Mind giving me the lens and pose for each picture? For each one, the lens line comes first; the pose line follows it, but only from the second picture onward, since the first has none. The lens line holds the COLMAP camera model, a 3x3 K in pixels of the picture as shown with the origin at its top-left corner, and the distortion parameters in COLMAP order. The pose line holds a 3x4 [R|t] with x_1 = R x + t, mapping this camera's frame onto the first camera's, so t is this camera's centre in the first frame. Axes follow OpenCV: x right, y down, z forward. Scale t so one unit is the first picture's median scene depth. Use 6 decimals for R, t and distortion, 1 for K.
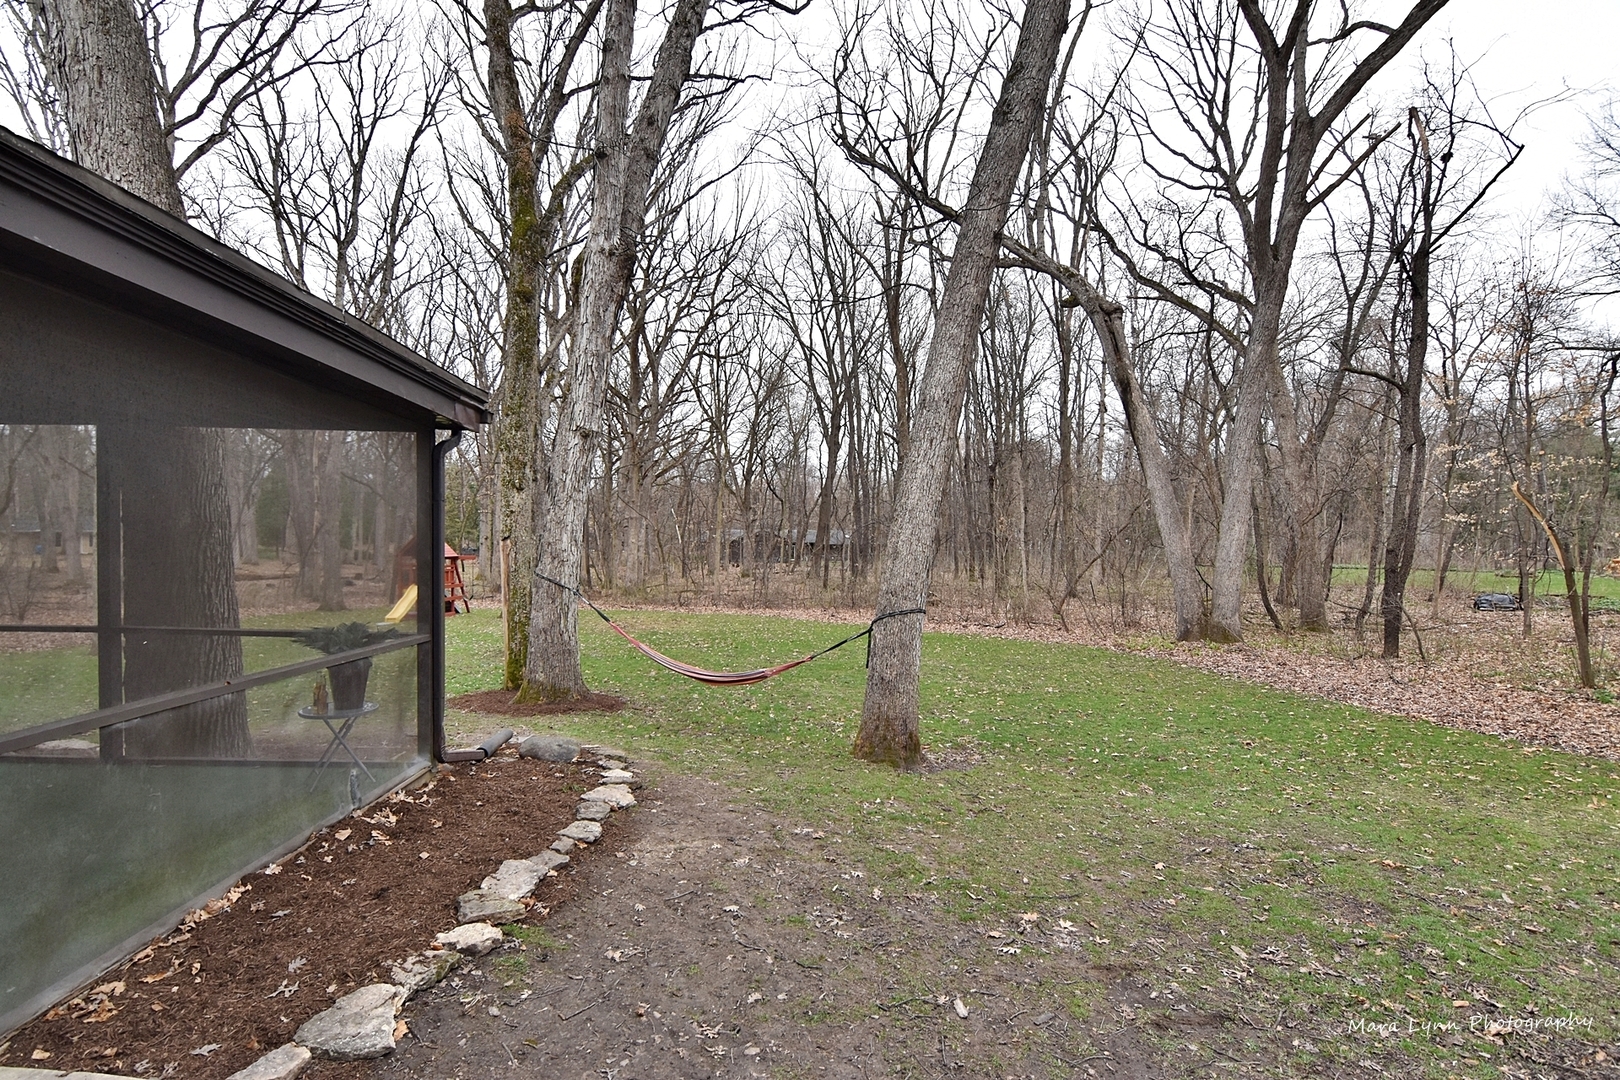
lens RADIAL K [[786.6, 0, 795.9], [0, 786.6, 546.6], [0, 0, 1]] dist [-0.001462, -0.012606]
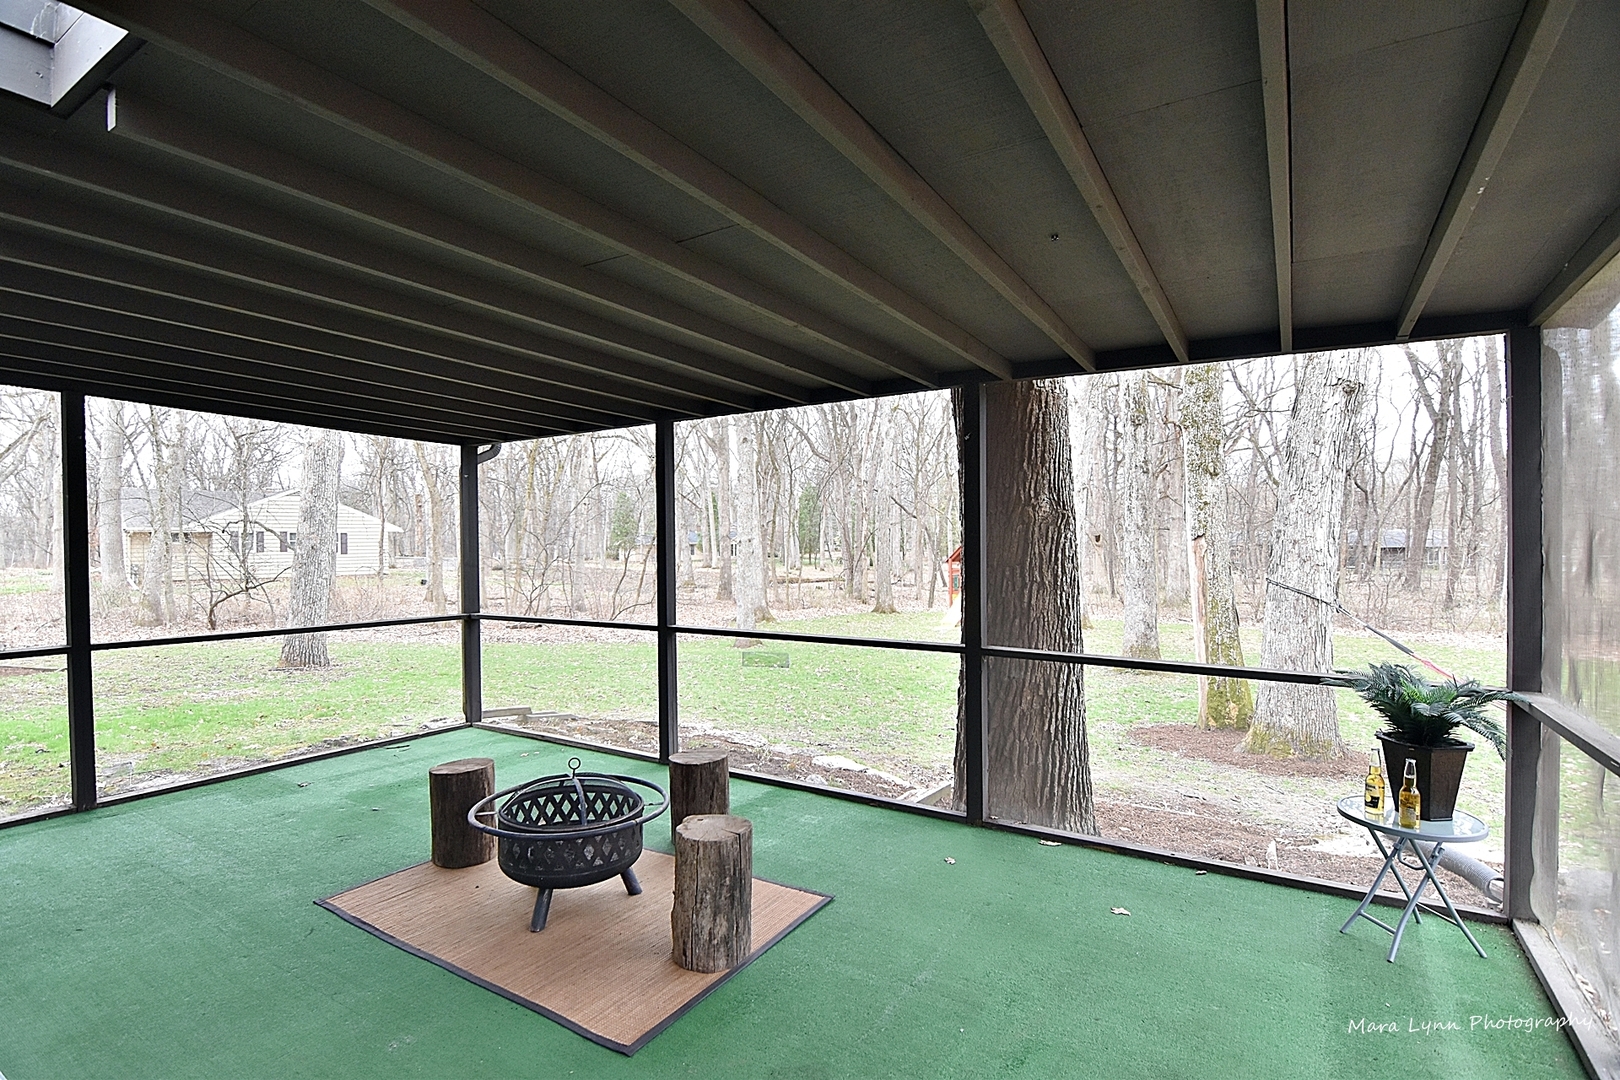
lens RADIAL K [[786.6, 0, 795.9], [0, 786.6, 546.6], [0, 0, 1]] dist [-0.001462, -0.012606]
pose [[0.832653, -0.012069, -0.553664, -0.295562], [0.007782, 0.999919, -0.010093, 0.004320], [0.553740, 0.004095, 0.832679, 0.125330]]
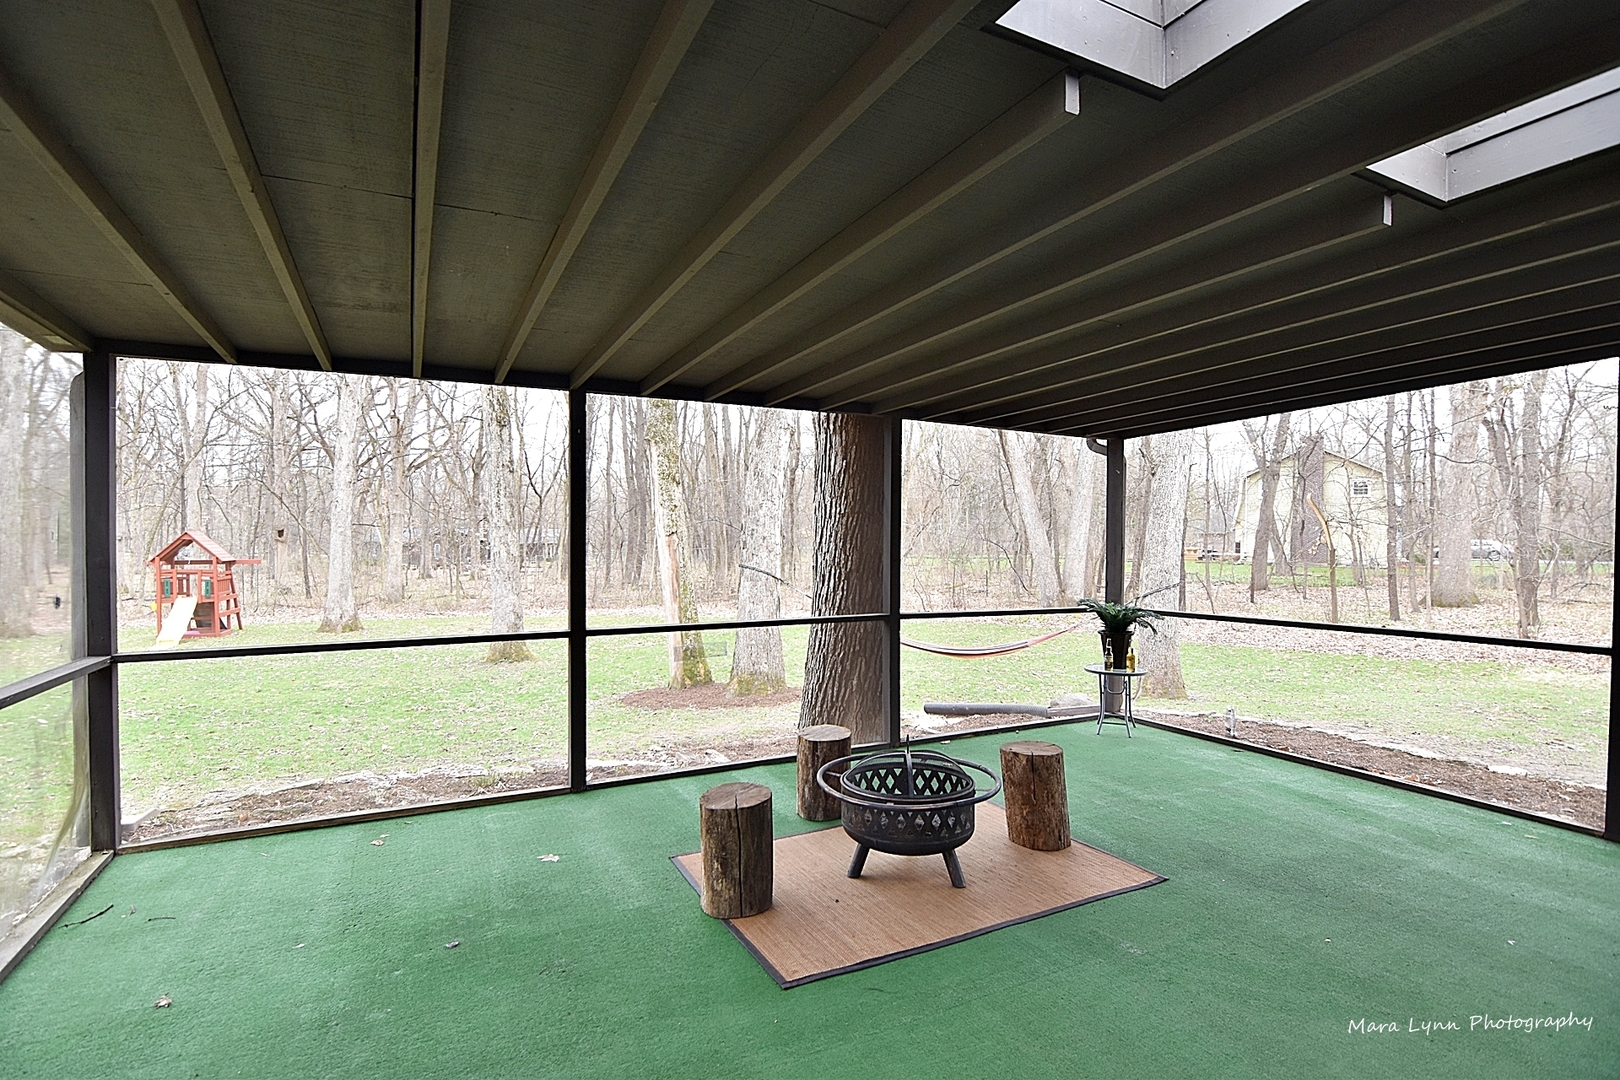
lens RADIAL K [[786.6, 0, 795.9], [0, 786.6, 546.6], [0, 0, 1]] dist [-0.001462, -0.012606]
pose [[0.899049, -0.011638, 0.437693, -0.724835], [0.010444, 0.999932, 0.005134, 0.002570], [-0.437723, -0.000045, 0.899110, 0.059275]]
